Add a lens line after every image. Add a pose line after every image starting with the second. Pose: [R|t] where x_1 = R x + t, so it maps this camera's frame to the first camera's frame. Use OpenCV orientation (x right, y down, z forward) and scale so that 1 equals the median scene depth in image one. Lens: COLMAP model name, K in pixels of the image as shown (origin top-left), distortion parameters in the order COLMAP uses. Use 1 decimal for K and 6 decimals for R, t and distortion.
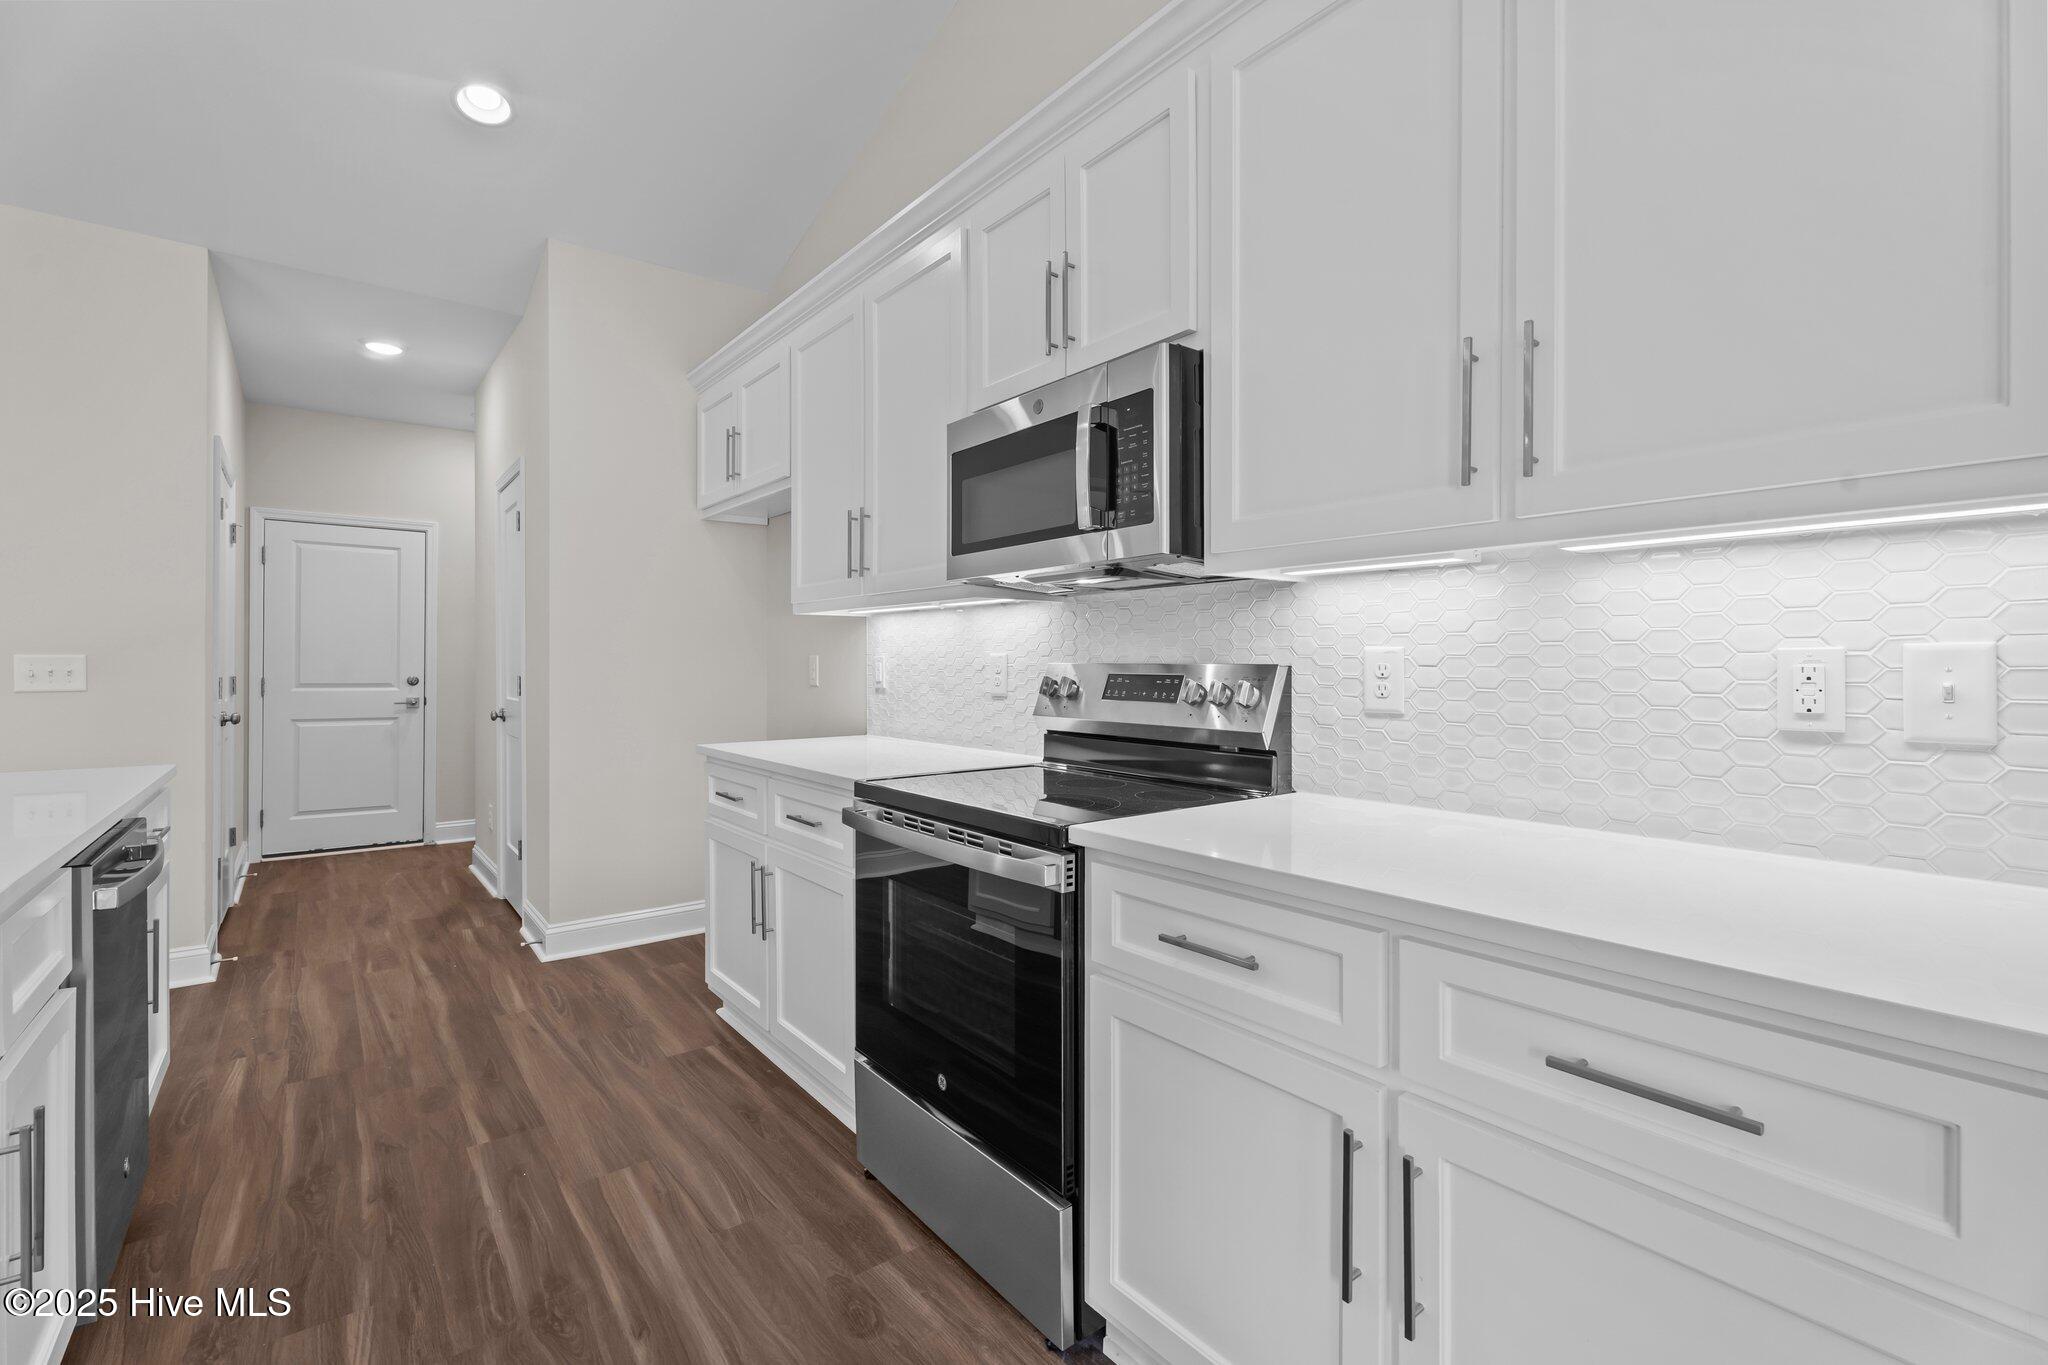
lens RADIAL K [[915.3, 0, 1025.4], [0, 915.3, 666.6], [0, 0, 1]] dist [0.000928, 0.000046]
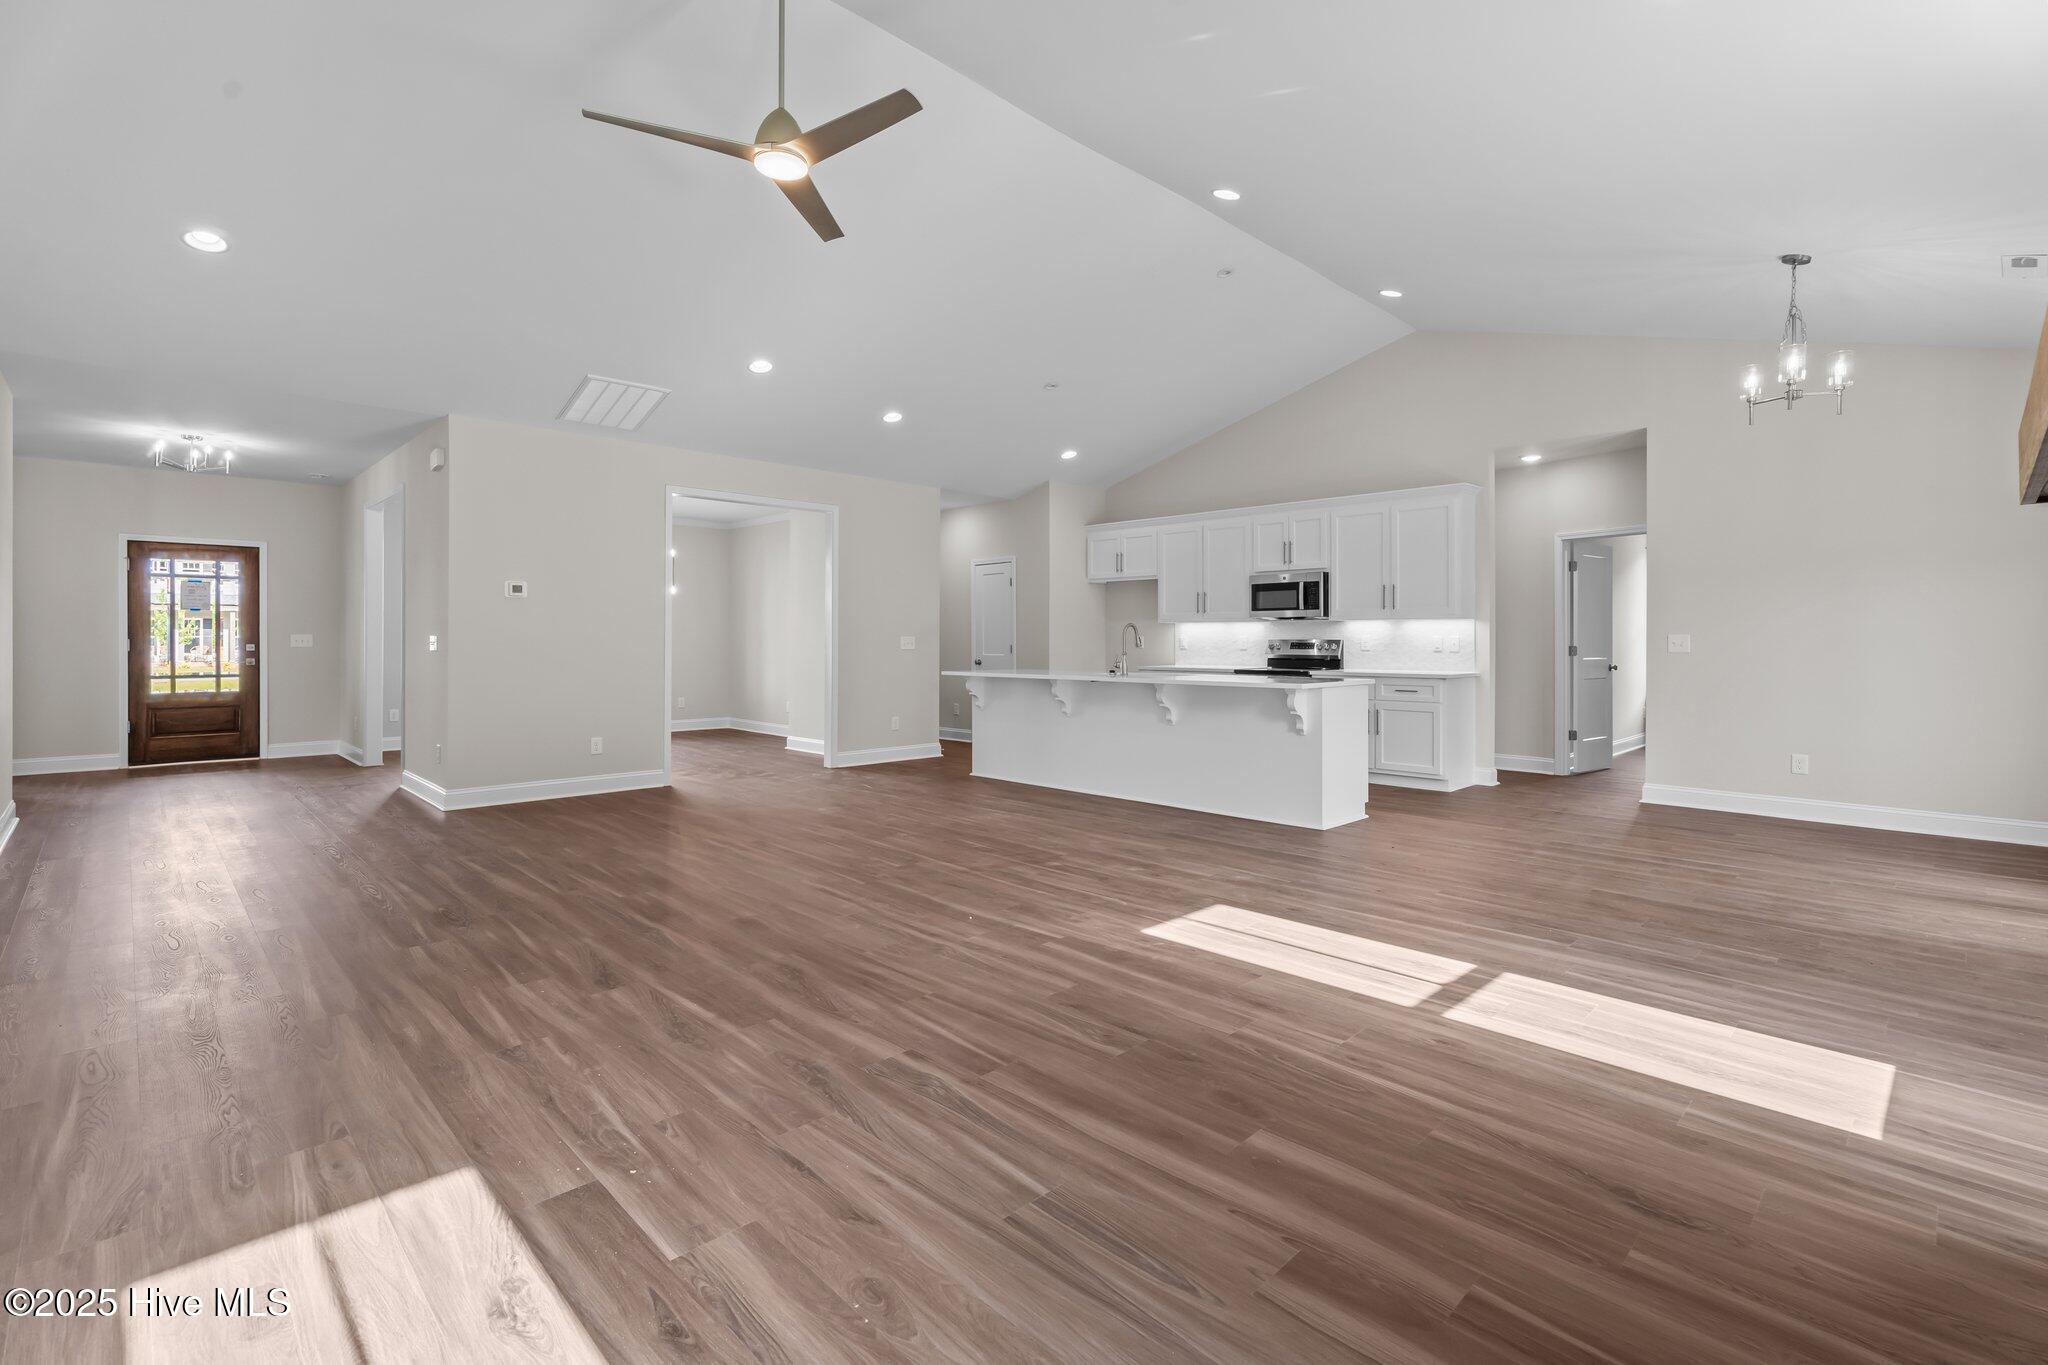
lens RADIAL K [[915.3, 0, 998.7], [0, 915.3, 639.9], [0, 0, 1]] dist [0.000928, 0.000046]
pose [[0.996428, -0.000794, 0.084440, -1.920337], [0.001108, 0.999993, -0.003665, 0.017200], [-0.084436, 0.003746, 0.996422, -3.594068]]
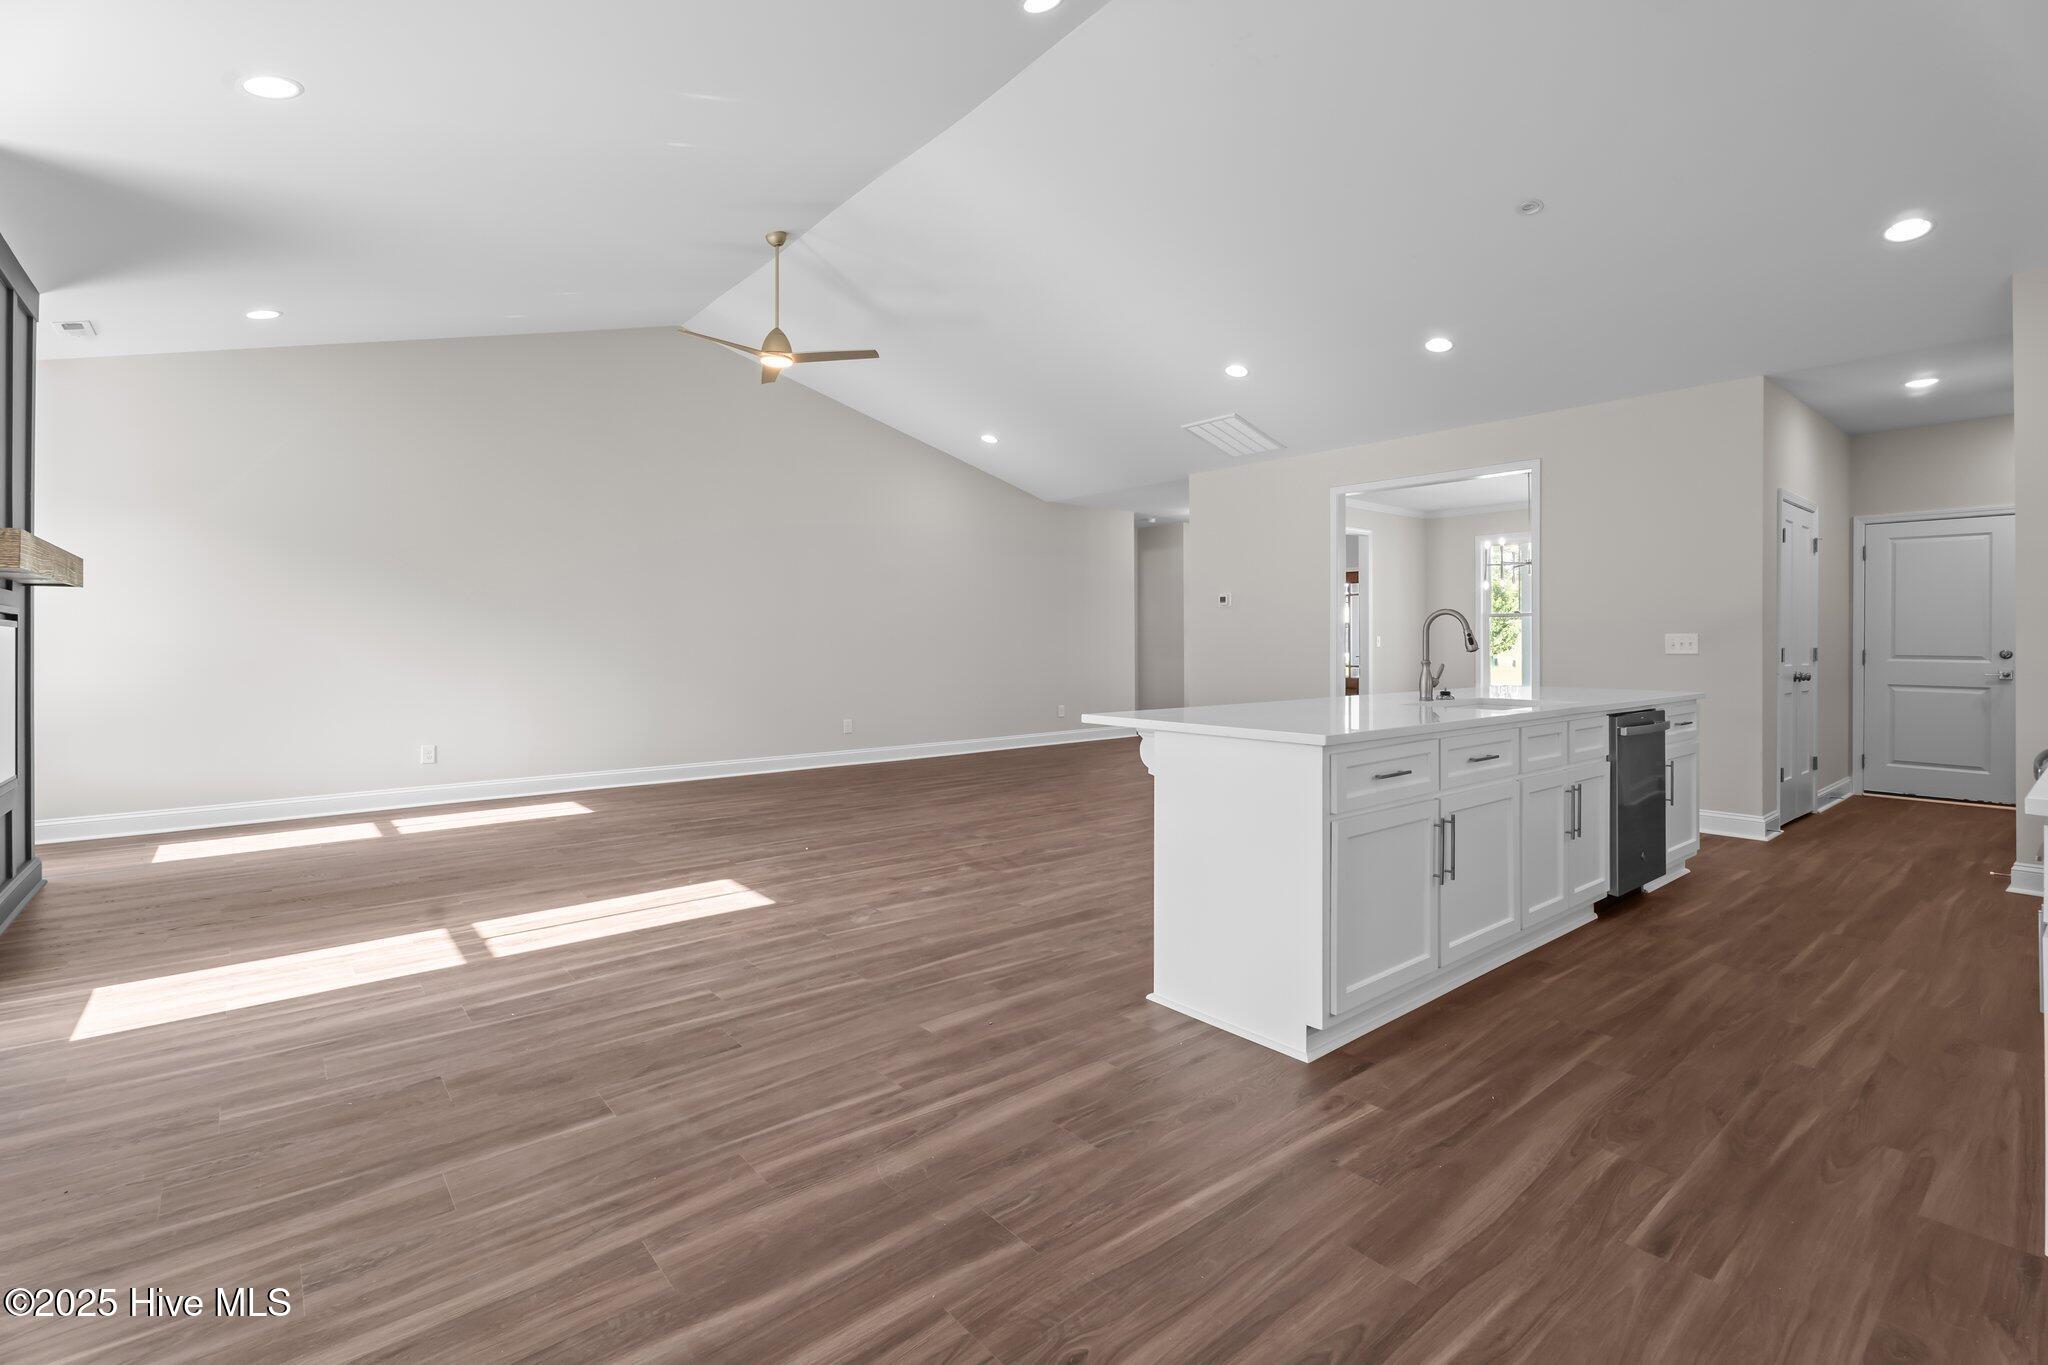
lens RADIAL K [[915.3, 0, 1046.0], [0, 915.3, 636.5], [0, 0, 1]] dist [0.000928, 0.000046]
pose [[0.044586, -0.004703, -0.998994, 1.302215], [-0.002631, 0.999985, -0.004825, 0.008437], [0.999002, 0.002843, 0.044573, -0.629596]]
